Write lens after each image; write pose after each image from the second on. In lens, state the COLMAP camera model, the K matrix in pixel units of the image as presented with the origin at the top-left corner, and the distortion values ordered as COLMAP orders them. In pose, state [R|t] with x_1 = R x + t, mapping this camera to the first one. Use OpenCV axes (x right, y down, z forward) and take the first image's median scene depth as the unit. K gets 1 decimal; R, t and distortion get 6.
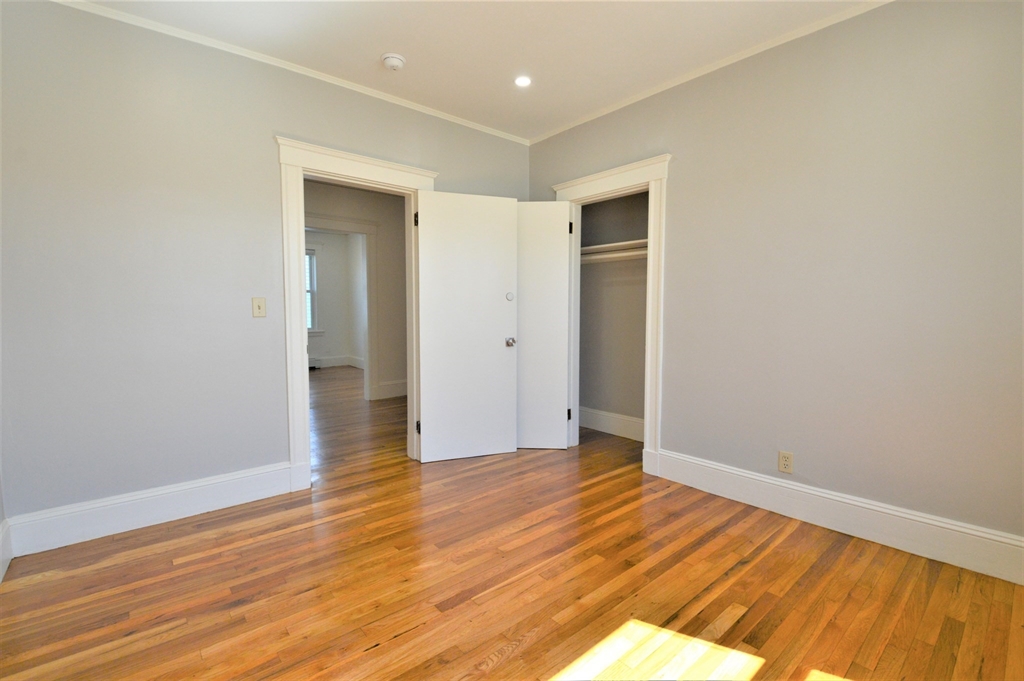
lens RADIAL K [[461.6, 0, 516.5], [0, 461.6, 331.8], [0, 0, 1]] dist [-0.009342, -0.011707]
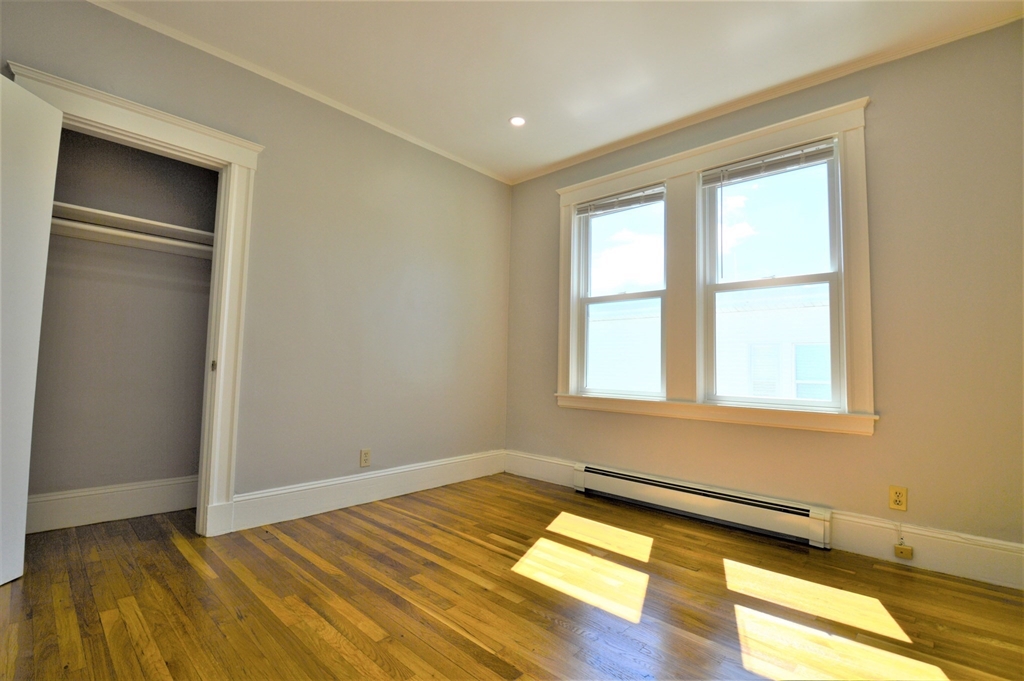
lens RADIAL K [[461.6, 0, 512.4], [0, 461.6, 329.5], [0, 0, 1]] dist [-0.009342, -0.011707]
pose [[-0.115218, 0.078821, 0.990208, -0.746169], [0.032021, 0.996623, -0.075606, 0.060112], [-0.992824, 0.022996, -0.117353, 0.830687]]
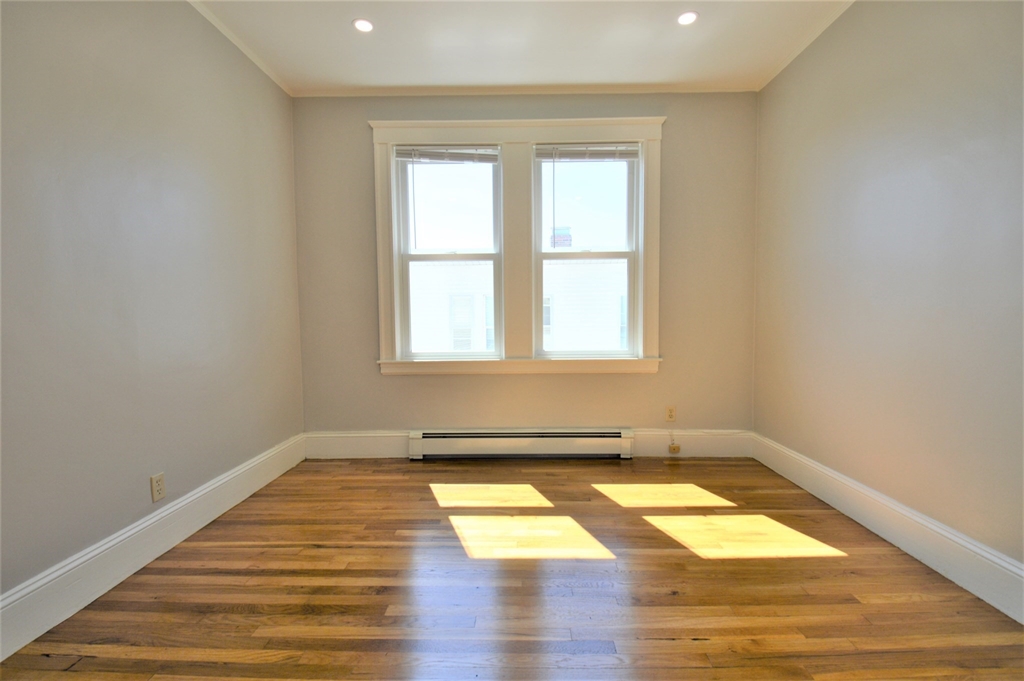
lens RADIAL K [[461.6, 0, 523.8], [0, 461.6, 334.5], [0, 0, 1]] dist [-0.009342, -0.011707]
pose [[-0.754252, -0.020251, 0.656273, -0.435847], [0.045233, 0.995547, 0.082707, -0.013413], [-0.655026, 0.092067, -0.749977, 1.270287]]
